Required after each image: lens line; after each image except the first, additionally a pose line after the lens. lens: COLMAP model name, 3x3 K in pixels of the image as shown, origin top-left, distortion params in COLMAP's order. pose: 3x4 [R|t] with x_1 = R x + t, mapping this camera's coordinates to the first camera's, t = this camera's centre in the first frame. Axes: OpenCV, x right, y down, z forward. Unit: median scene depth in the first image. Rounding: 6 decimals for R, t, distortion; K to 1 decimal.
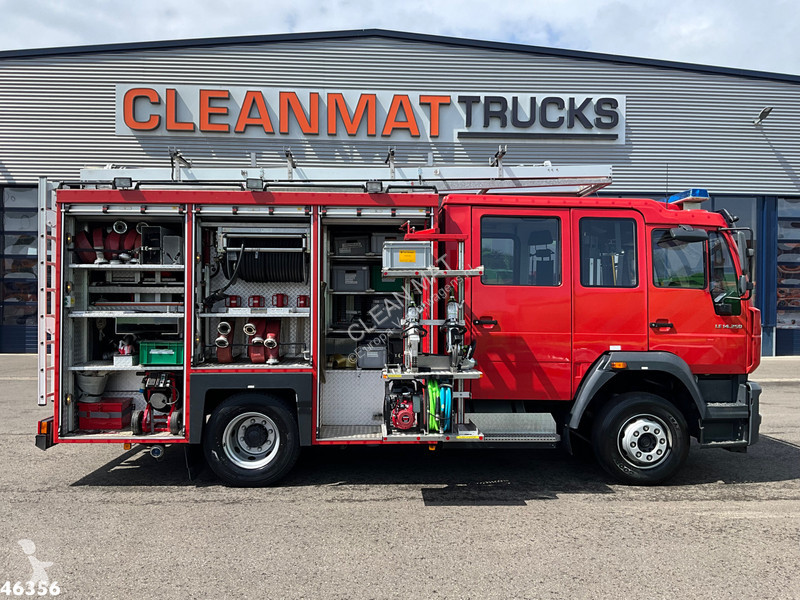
lens RADIAL K [[641.7, 0, 399.5], [0, 641.7, 298.9], [0, 0, 1]] dist [0.078114, -0.135759]
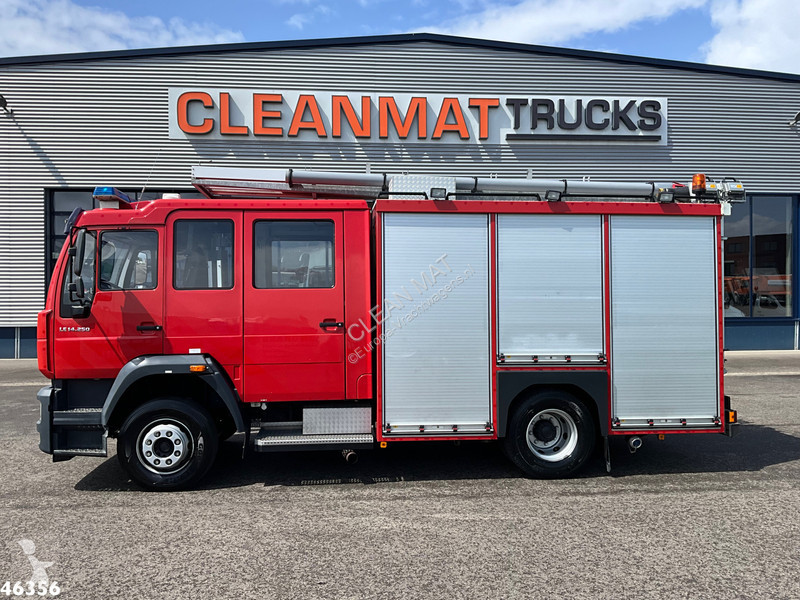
lens RADIAL K [[641.7, 0, 399.5], [0, 641.7, 298.9], [0, 0, 1]] dist [0.078114, -0.135759]
pose [[0.999364, -0.012518, 0.033385, -0.116060], [0.012468, 0.999921, 0.001699, -0.002890], [-0.033403, -0.001282, 0.999441, -0.012526]]
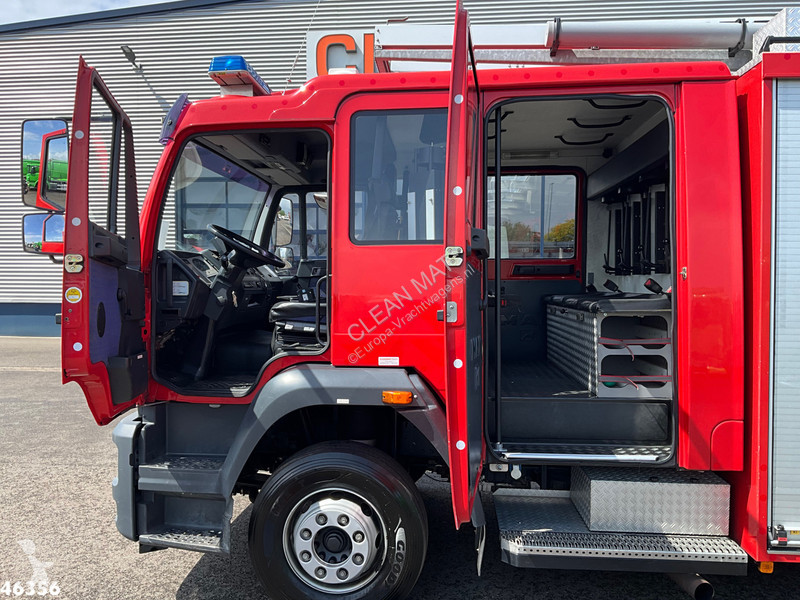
lens RADIAL K [[644.3, 0, 402.9], [0, 644.3, 299.1], [0, 0, 1]] dist [0.061848, -0.109042]
pose [[0.989301, 0.002087, -0.145874, -0.177776], [0.002361, 0.999538, 0.030308, 0.001022], [0.145870, -0.030328, 0.988839, 0.143251]]
